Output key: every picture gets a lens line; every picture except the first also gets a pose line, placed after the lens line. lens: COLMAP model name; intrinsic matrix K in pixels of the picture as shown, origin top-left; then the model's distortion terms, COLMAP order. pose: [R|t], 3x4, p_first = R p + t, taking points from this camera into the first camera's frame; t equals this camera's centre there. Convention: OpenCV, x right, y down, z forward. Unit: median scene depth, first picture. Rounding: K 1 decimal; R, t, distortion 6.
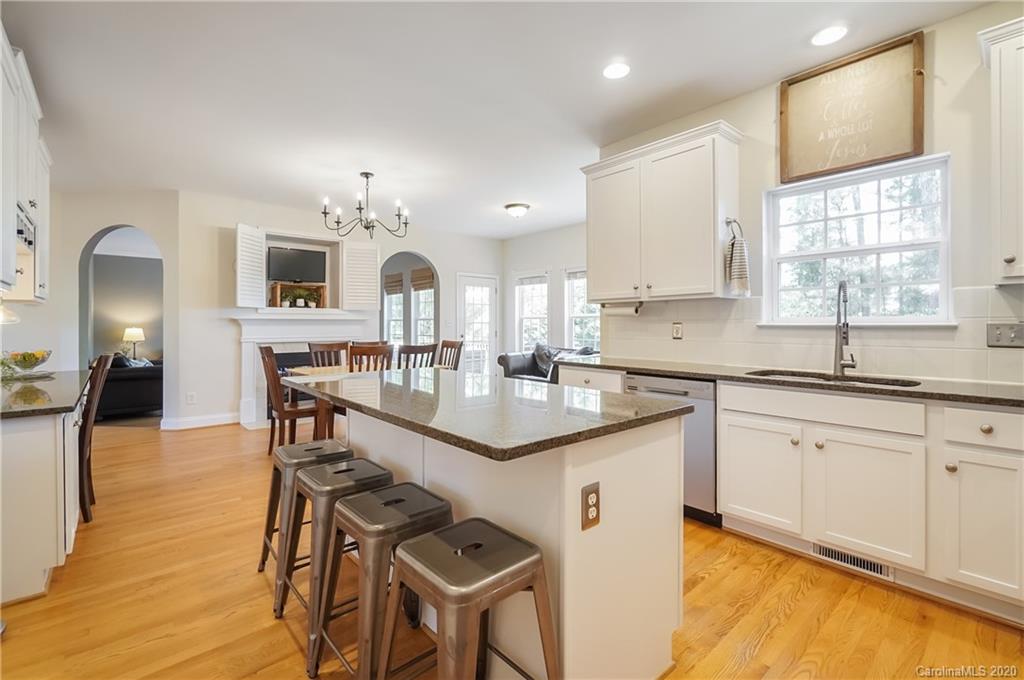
lens RADIAL K [[448.3, 0, 503.9], [0, 448.3, 328.1], [0, 0, 1]] dist [-0.001699, -0.000140]
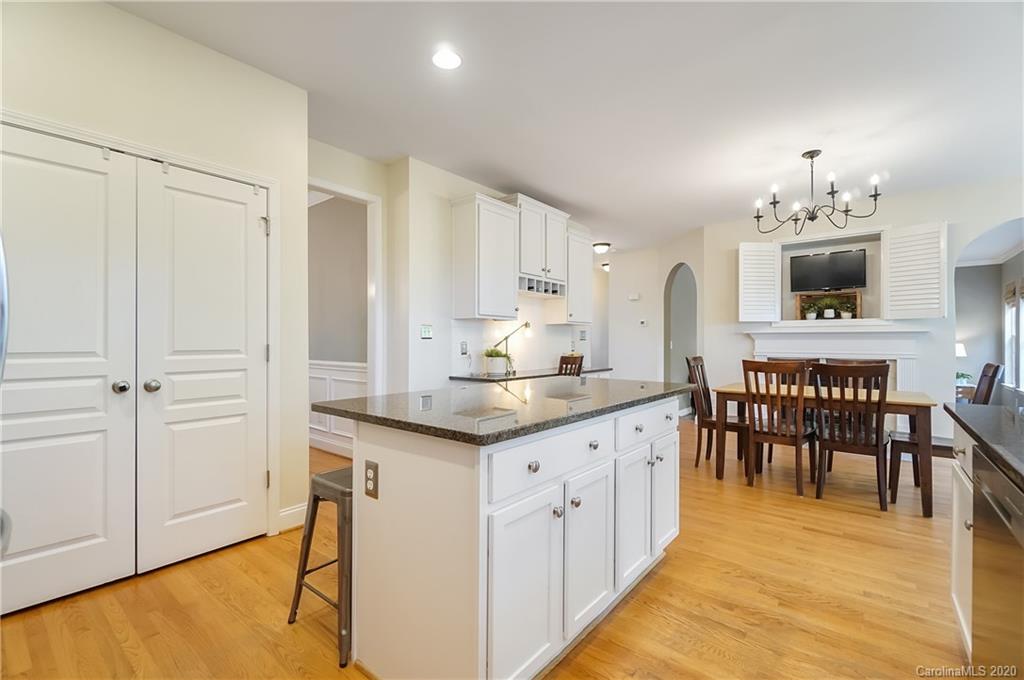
lens RADIAL K [[445.5, 0, 504.1], [0, 445.5, 340.3], [0, 0, 1]] dist [0.000123, -0.000469]
pose [[0.162843, -0.001571, -0.986651, 0.331280], [-0.008051, 0.999963, -0.002921, 0.003322], [0.986619, 0.008419, 0.162825, 0.262459]]
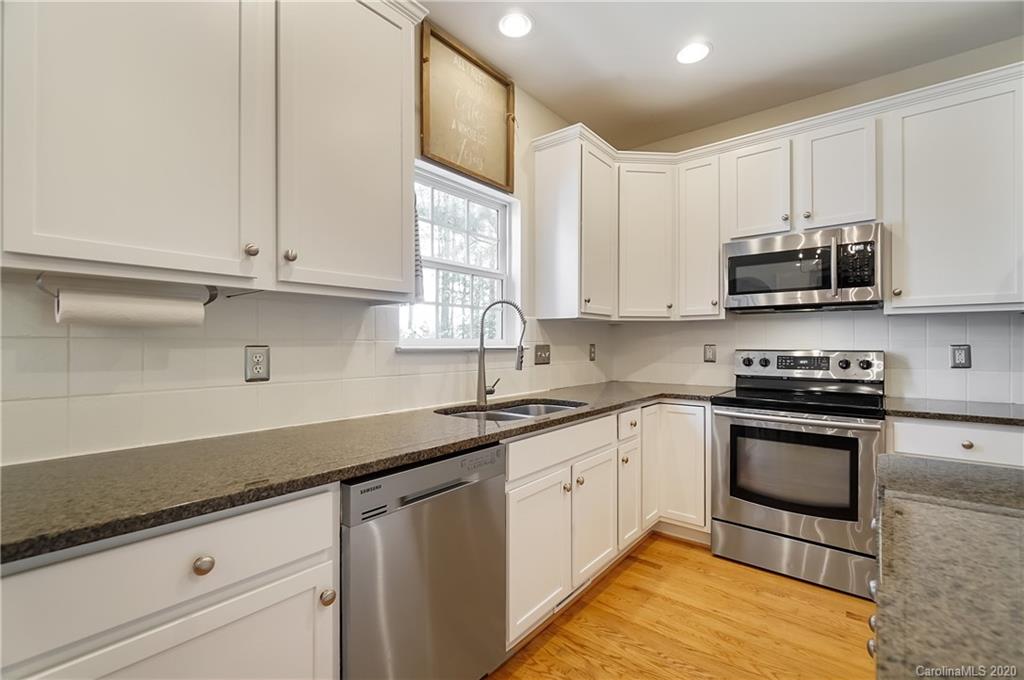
lens RADIAL K [[444.9, 0, 506.1], [0, 444.9, 342.3], [0, 0, 1]] dist [-0.004146, 0.000126]
pose [[-0.166045, 0.005096, 0.986105, -0.062325], [0.006837, 0.999969, -0.004017, -0.006745], [-0.986095, 0.006075, -0.166074, 0.504457]]
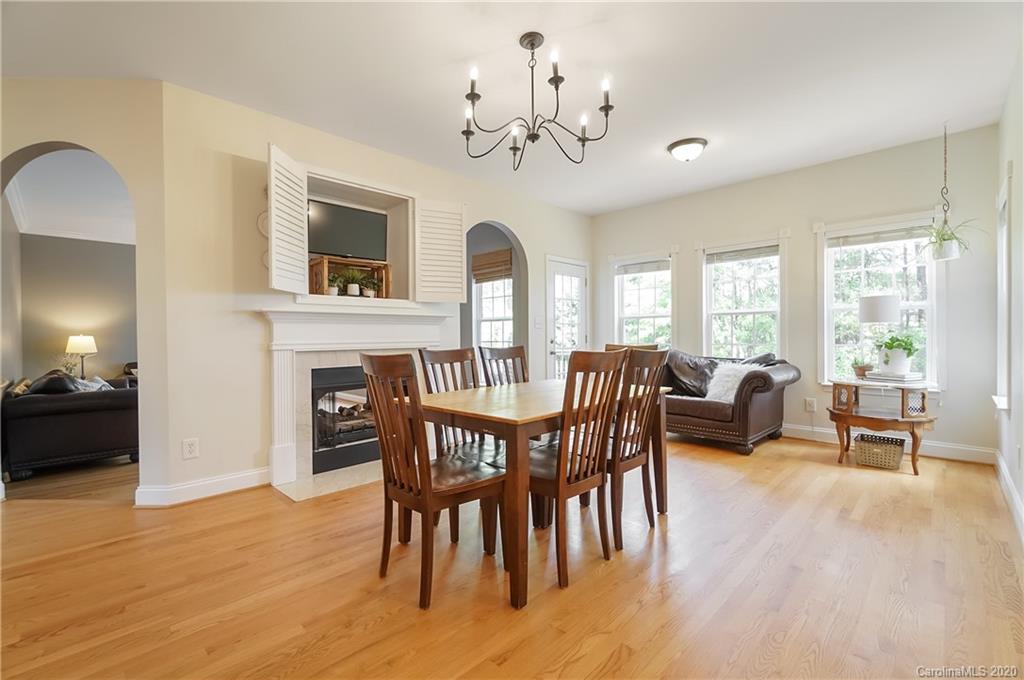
lens RADIAL K [[444.9, 0, 506.1], [0, 444.9, 342.3], [0, 0, 1]] dist [-0.004146, 0.000126]
pose [[0.997178, -0.008558, 0.074580, -0.313781], [0.008134, 0.999949, 0.005991, 0.019659], [-0.074628, -0.005367, 0.997197, 0.376967]]
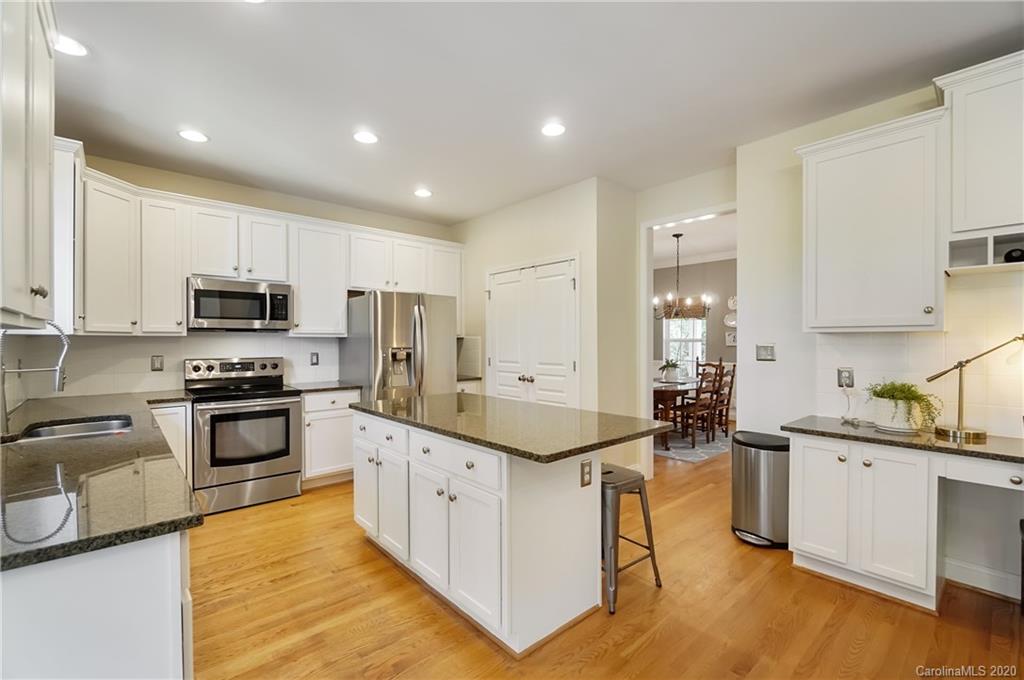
lens RADIAL K [[444.9, 0, 506.1], [0, 444.9, 342.3], [0, 0, 1]] dist [-0.004146, 0.000126]
pose [[-0.999979, 0.002633, -0.005981, -0.061961], [0.002567, 0.999937, 0.010965, -0.030185], [0.006010, 0.010949, -0.999922, 0.817440]]
